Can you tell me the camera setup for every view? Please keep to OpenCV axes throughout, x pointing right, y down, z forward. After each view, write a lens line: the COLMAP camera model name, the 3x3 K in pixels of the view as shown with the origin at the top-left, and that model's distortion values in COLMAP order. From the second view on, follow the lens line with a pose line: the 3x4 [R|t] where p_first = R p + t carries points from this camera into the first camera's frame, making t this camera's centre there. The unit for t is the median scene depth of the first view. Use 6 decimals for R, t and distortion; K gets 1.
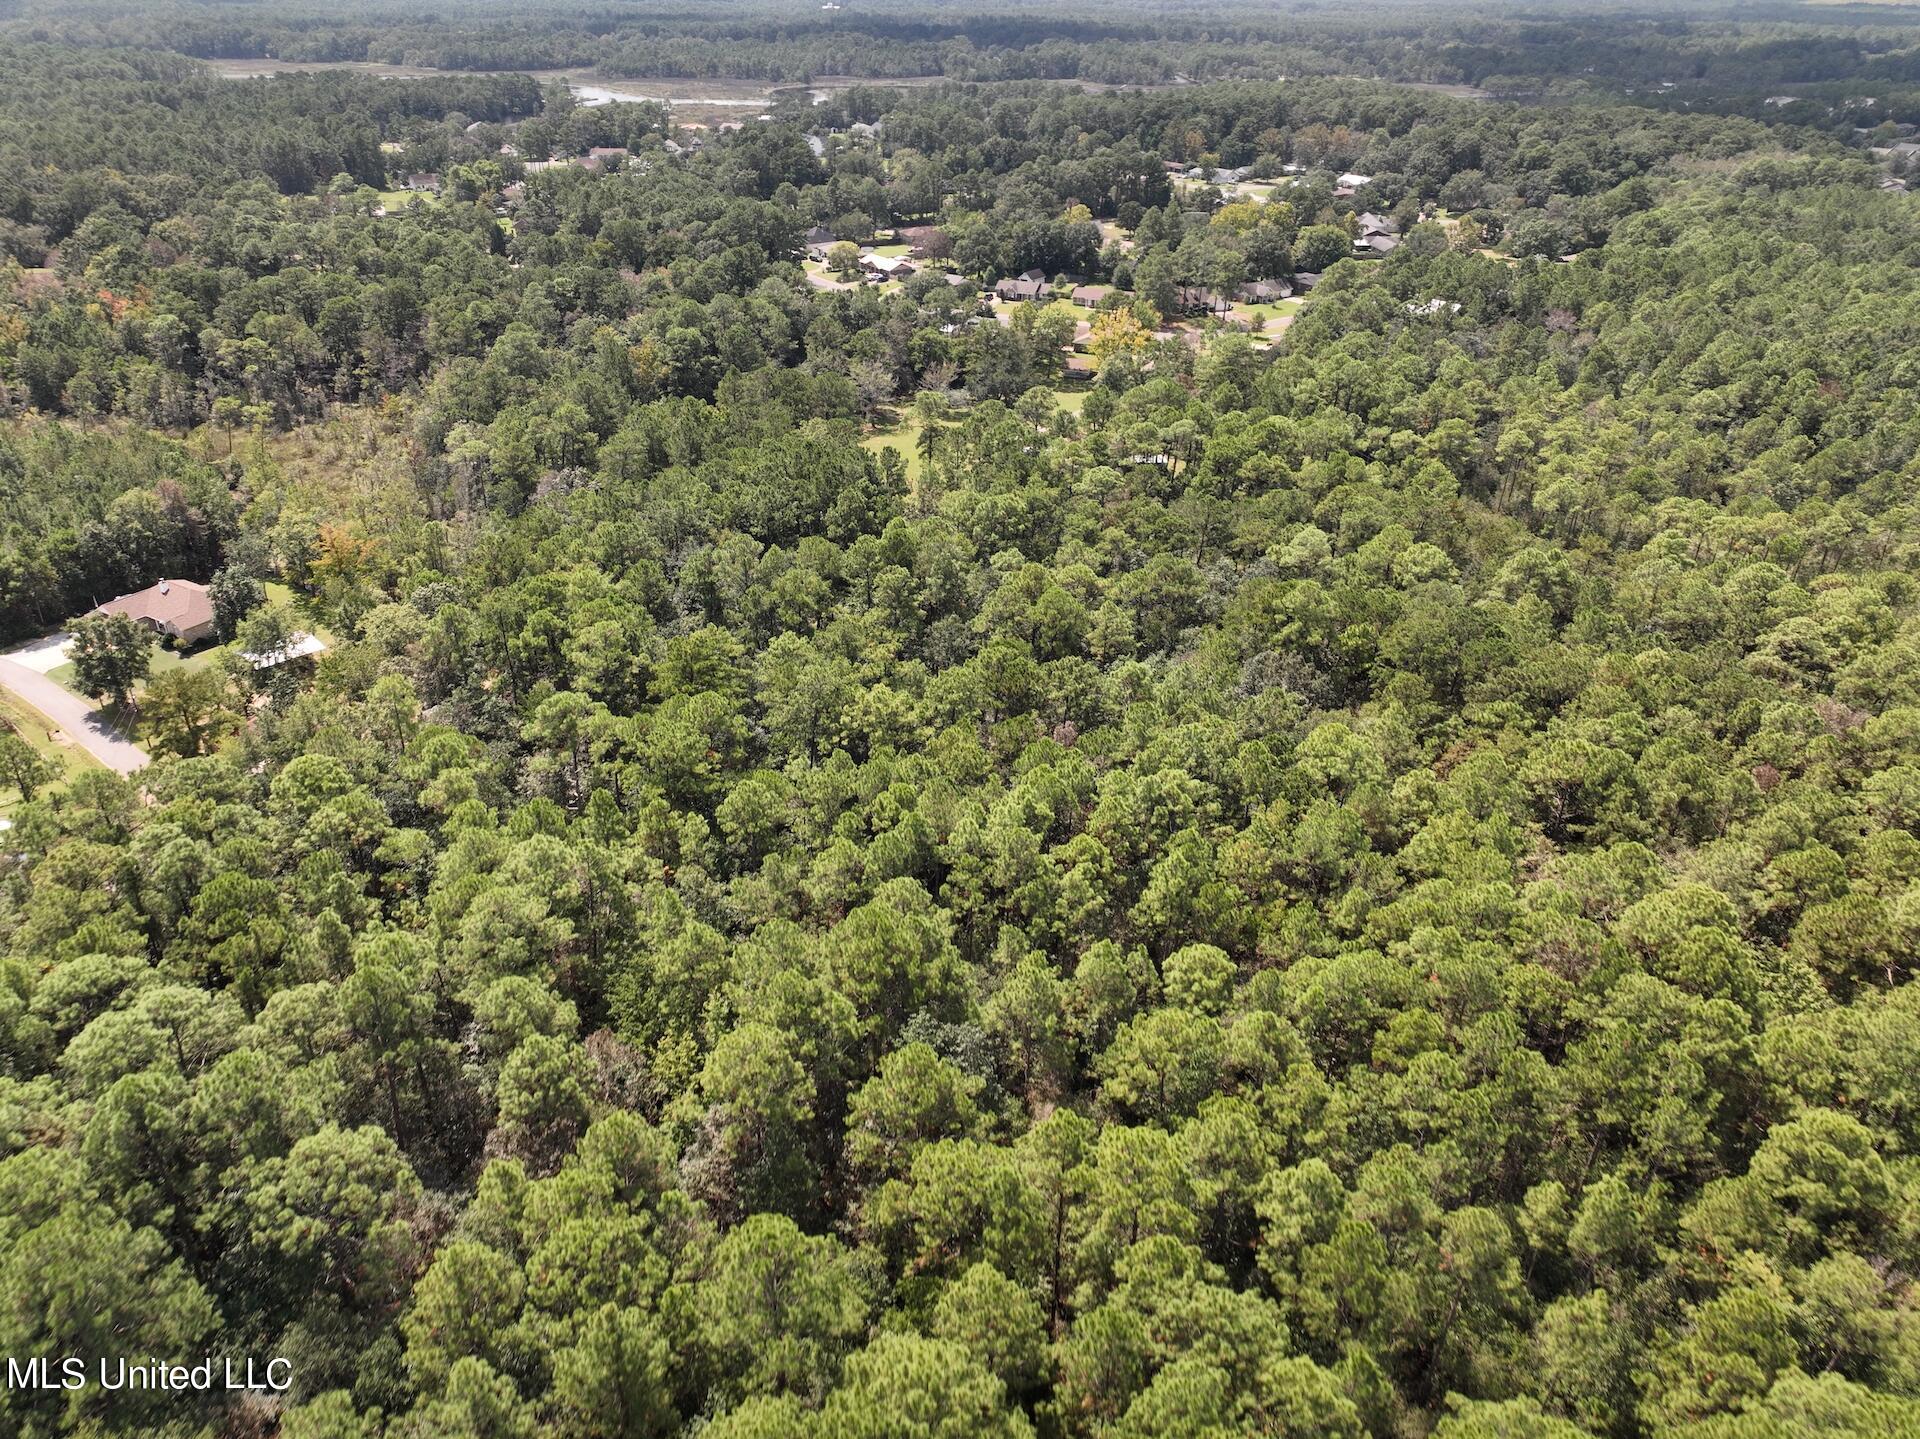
lens RADIAL K [[1342.2, 0, 960.7], [0, 1342.2, 728.6], [0, 0, 1]] dist [-0.008814, 0.028088]
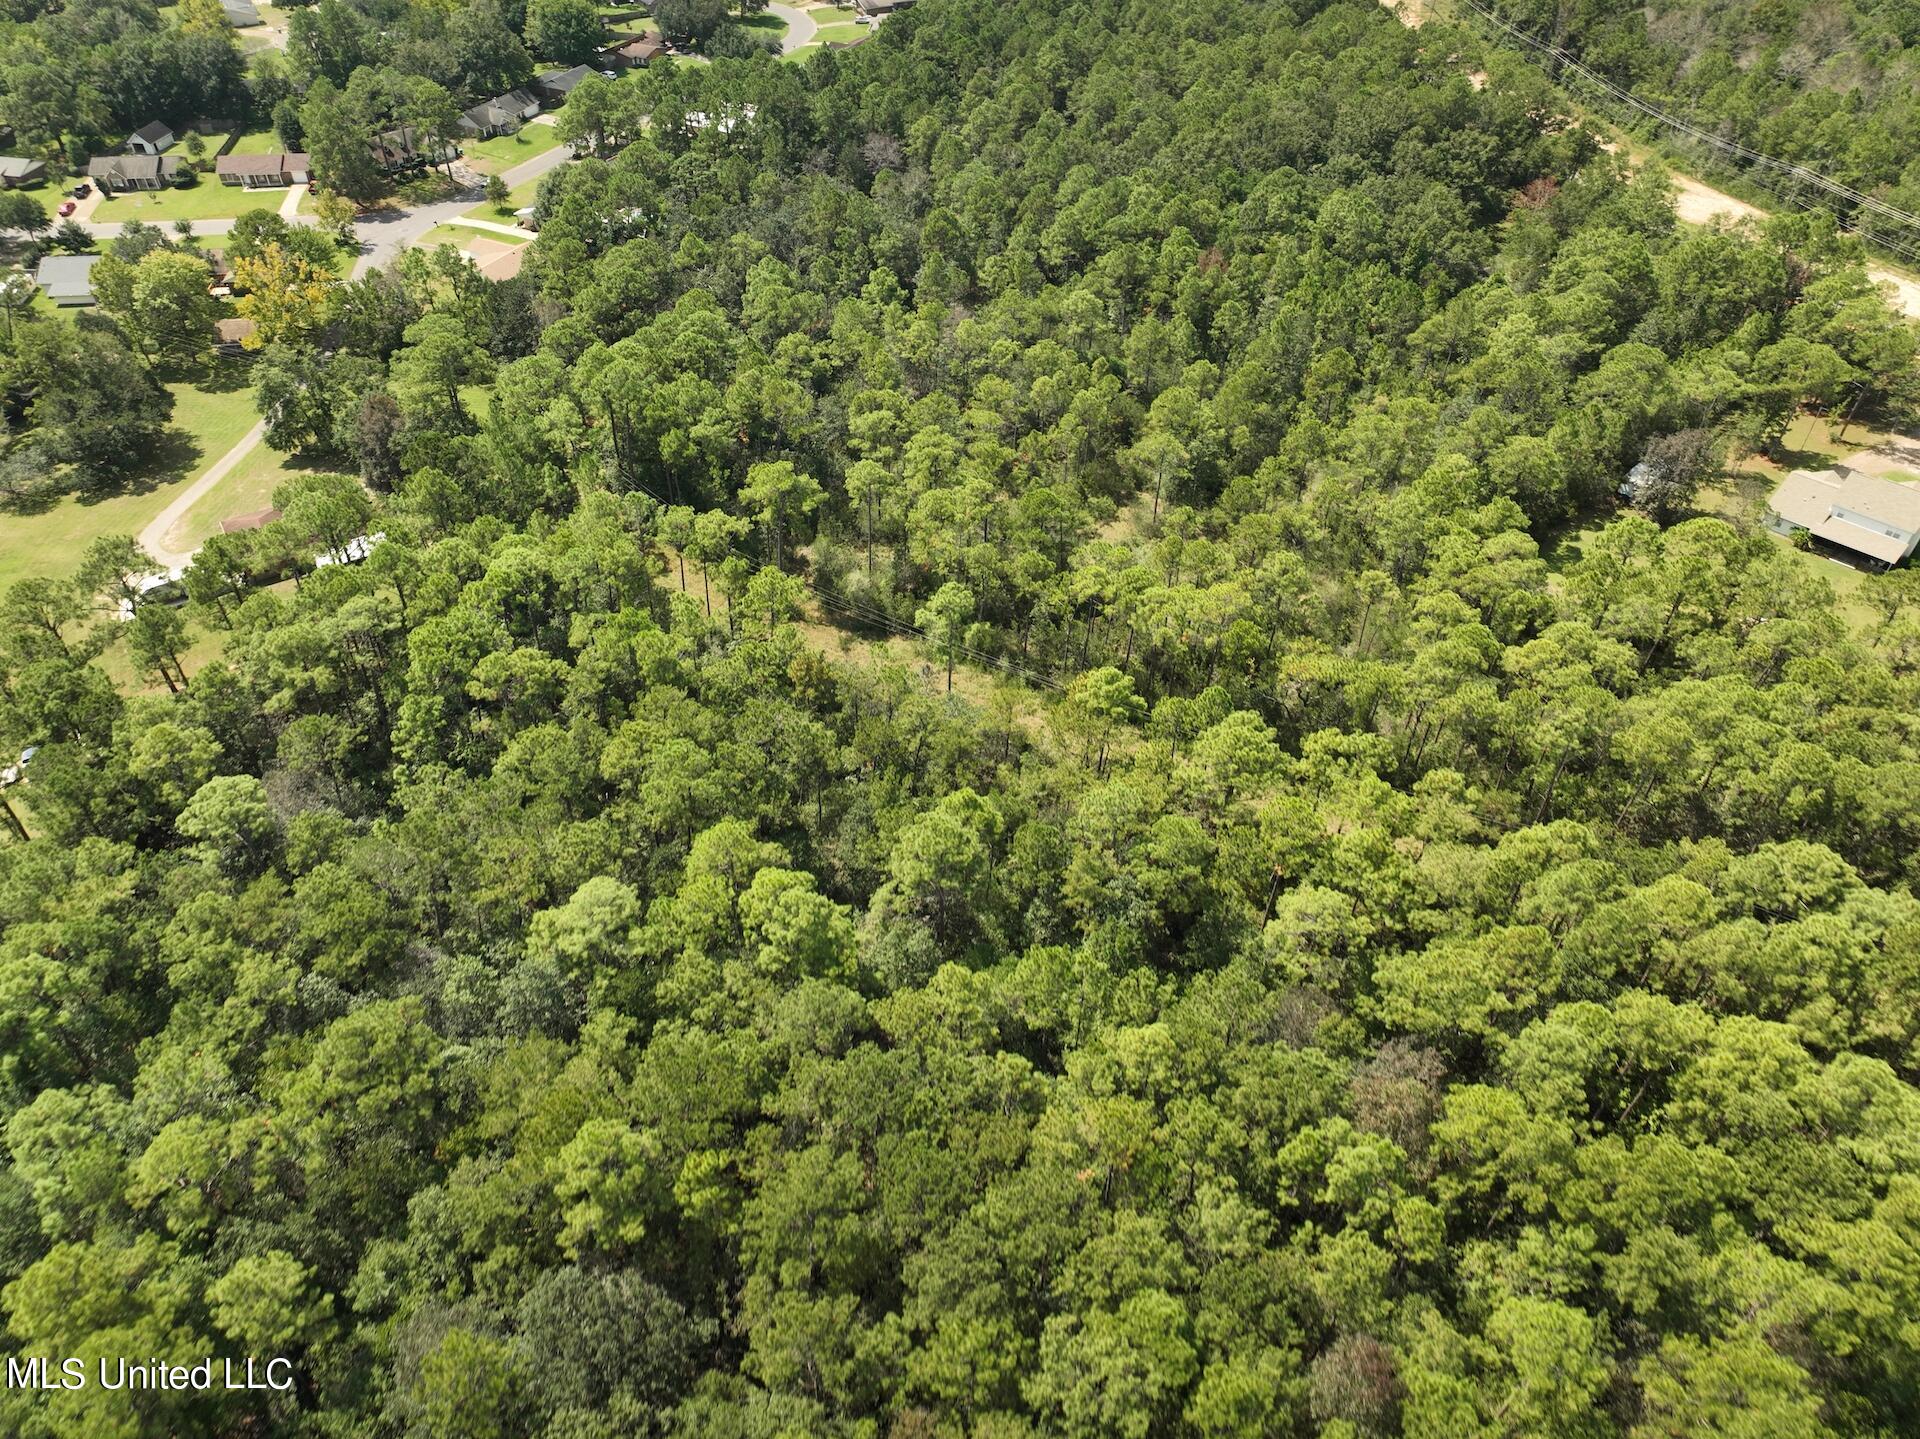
lens RADIAL K [[1342.2, 0, 960.7], [0, 1342.2, 728.6], [0, 0, 1]] dist [-0.008814, 0.028088]
pose [[0.892033, -0.312911, 0.326134, 0.112020], [0.229597, 0.935270, 0.269362, -0.160061], [-0.389309, -0.165400, 0.906135, 0.194584]]
